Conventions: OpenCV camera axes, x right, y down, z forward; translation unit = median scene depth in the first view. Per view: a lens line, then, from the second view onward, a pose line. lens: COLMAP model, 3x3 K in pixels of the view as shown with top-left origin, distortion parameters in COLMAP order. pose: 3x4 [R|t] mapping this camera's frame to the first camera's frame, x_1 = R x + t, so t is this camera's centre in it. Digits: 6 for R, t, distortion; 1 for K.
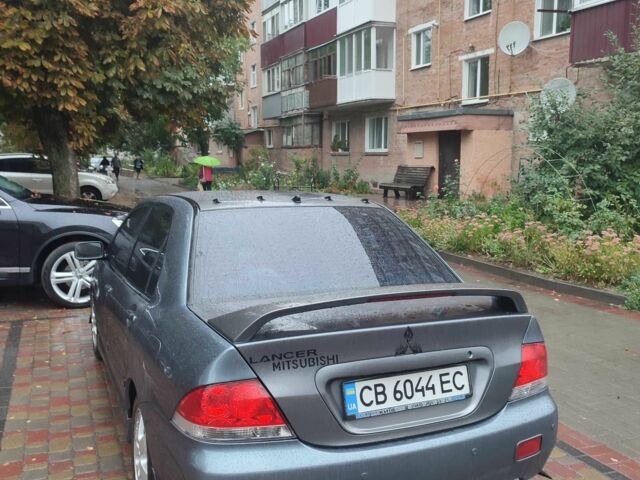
lens RADIAL K [[618.6, 0, 317.9], [0, 618.6, 240.0], [0, 0, 1]] dist [0.012456, 0.026503]
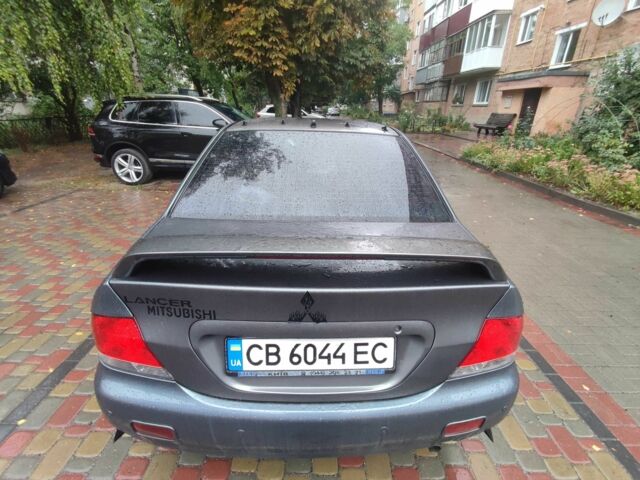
lens RADIAL K [[293.0, 0, 320.0], [0, 293.0, 240.0], [0, 0, 1]] dist [-0.004321, 0.000484]
pose [[0.926820, 0.161140, -0.339173, 0.061763], [-0.057720, 0.953644, 0.295350, -0.007562], [0.371043, -0.254159, 0.893157, 0.154098]]
